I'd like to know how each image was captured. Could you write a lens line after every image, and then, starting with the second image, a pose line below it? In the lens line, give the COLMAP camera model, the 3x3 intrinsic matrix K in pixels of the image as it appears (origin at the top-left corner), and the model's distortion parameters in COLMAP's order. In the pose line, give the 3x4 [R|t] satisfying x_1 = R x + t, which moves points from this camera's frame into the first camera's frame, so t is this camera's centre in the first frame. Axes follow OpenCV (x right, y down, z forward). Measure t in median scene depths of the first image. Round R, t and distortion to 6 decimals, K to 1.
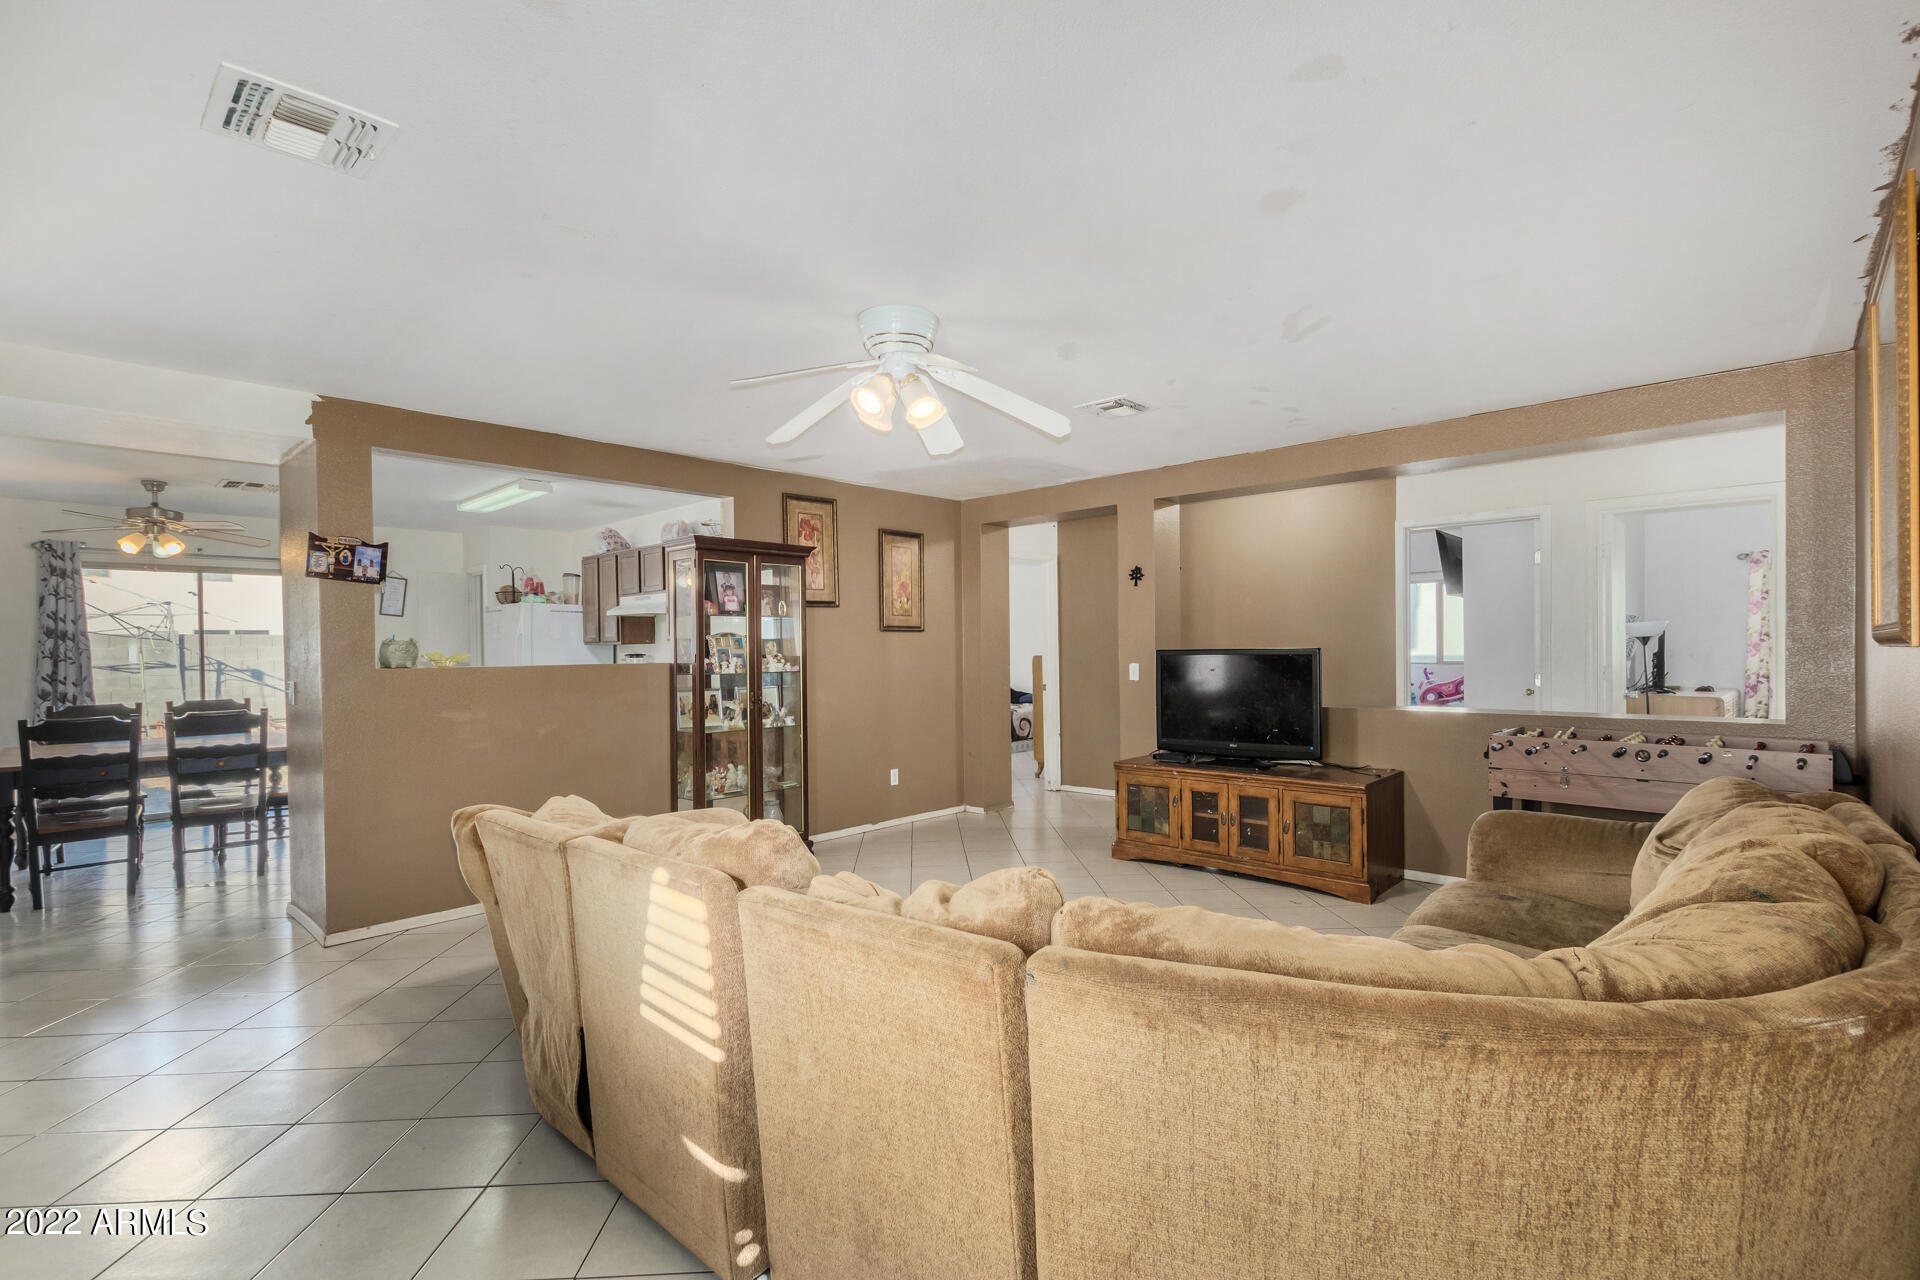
lens RADIAL K [[863.3, 0, 963.2], [0, 863.3, 655.4], [0, 0, 1]] dist [-0.012186, -0.000630]
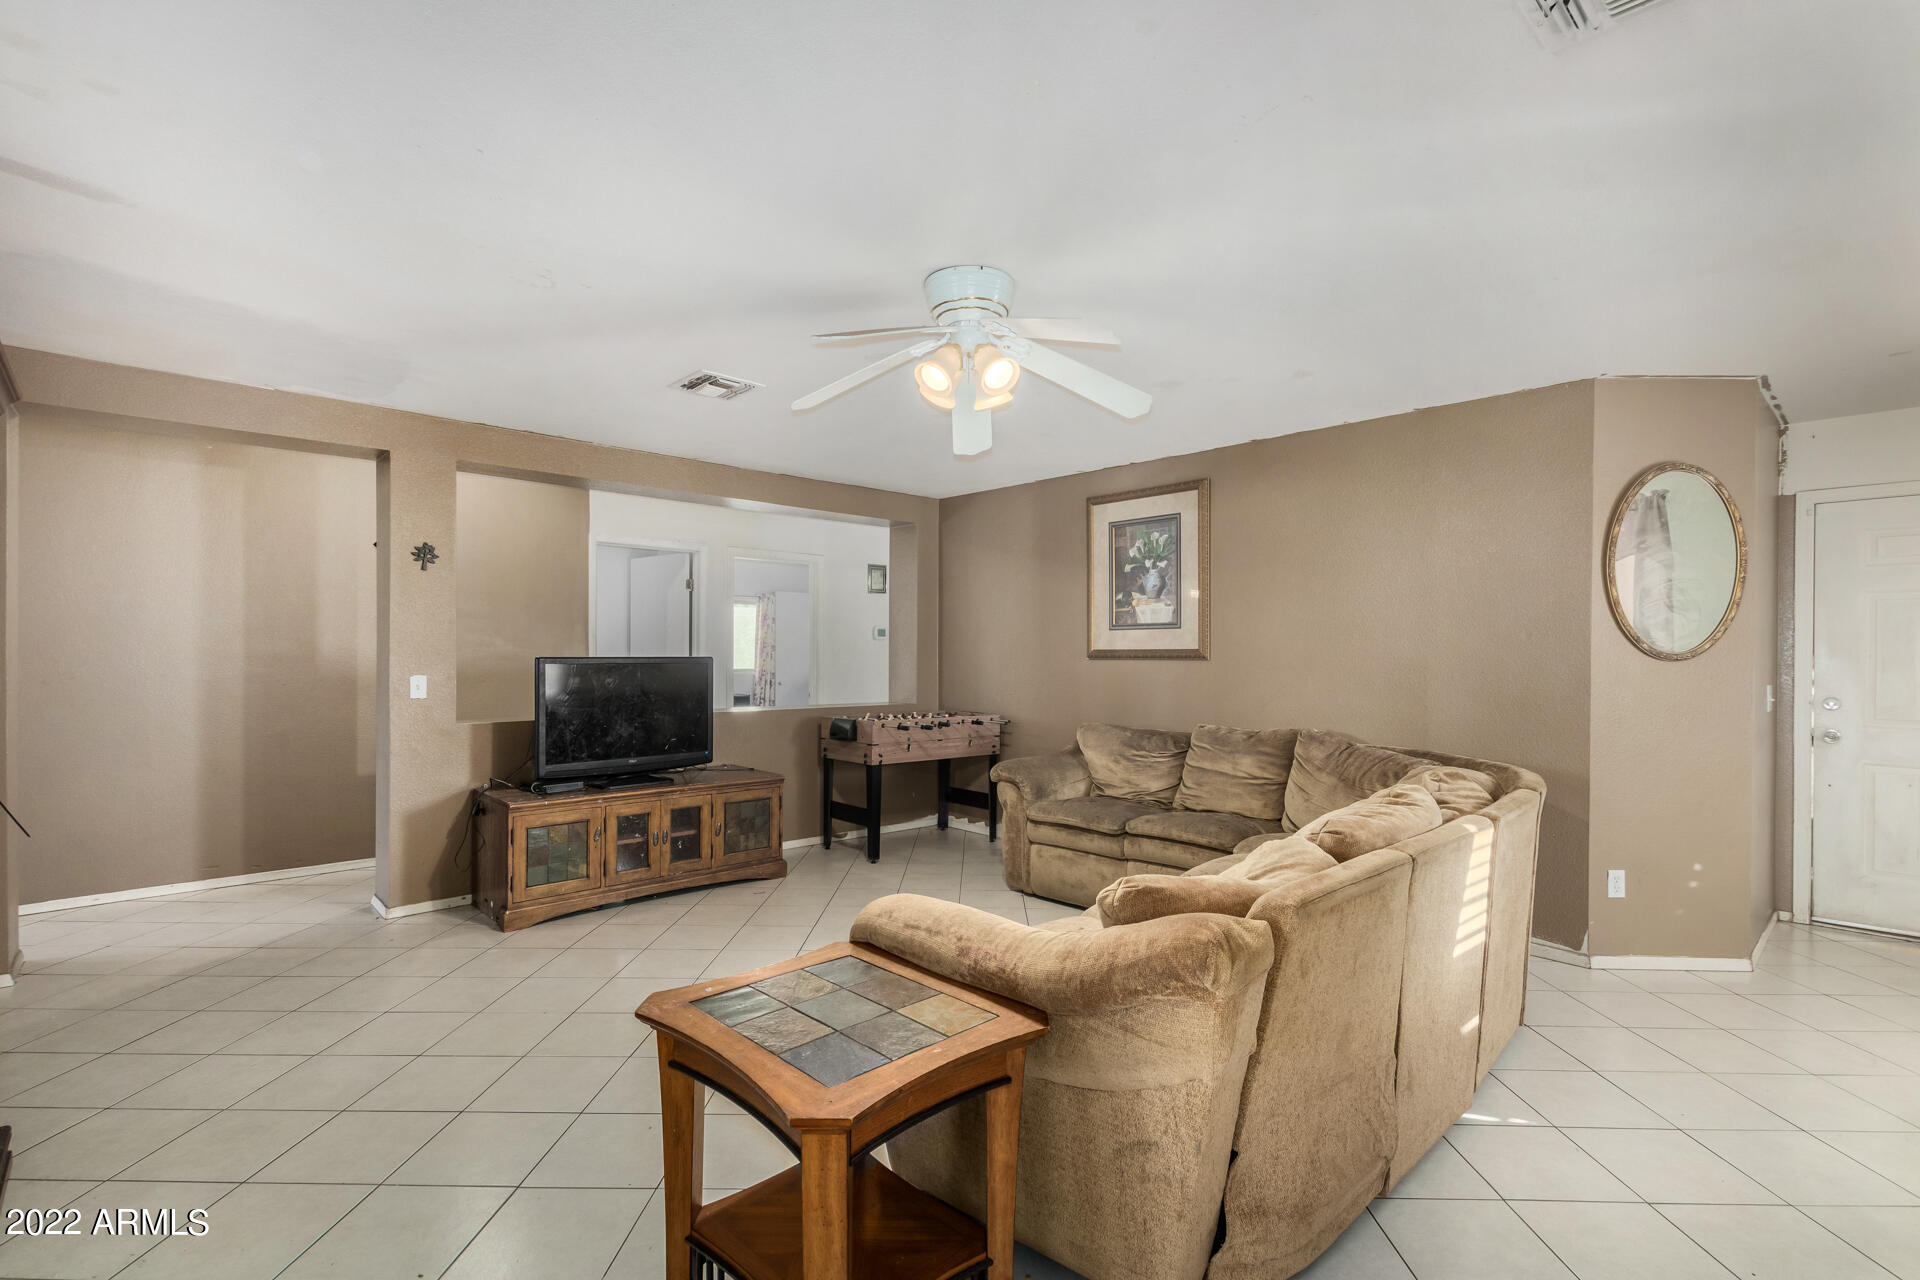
lens RADIAL K [[936.6, 0, 892.4], [0, 936.6, 656.4], [0, 0, 1]] dist [-0.002921, -0.000314]
pose [[0.079186, 0.010609, 0.996803, -0.687002], [0.002913, 0.999937, -0.010874, 0.003915], [-0.996856, 0.003765, 0.079150, 0.660054]]
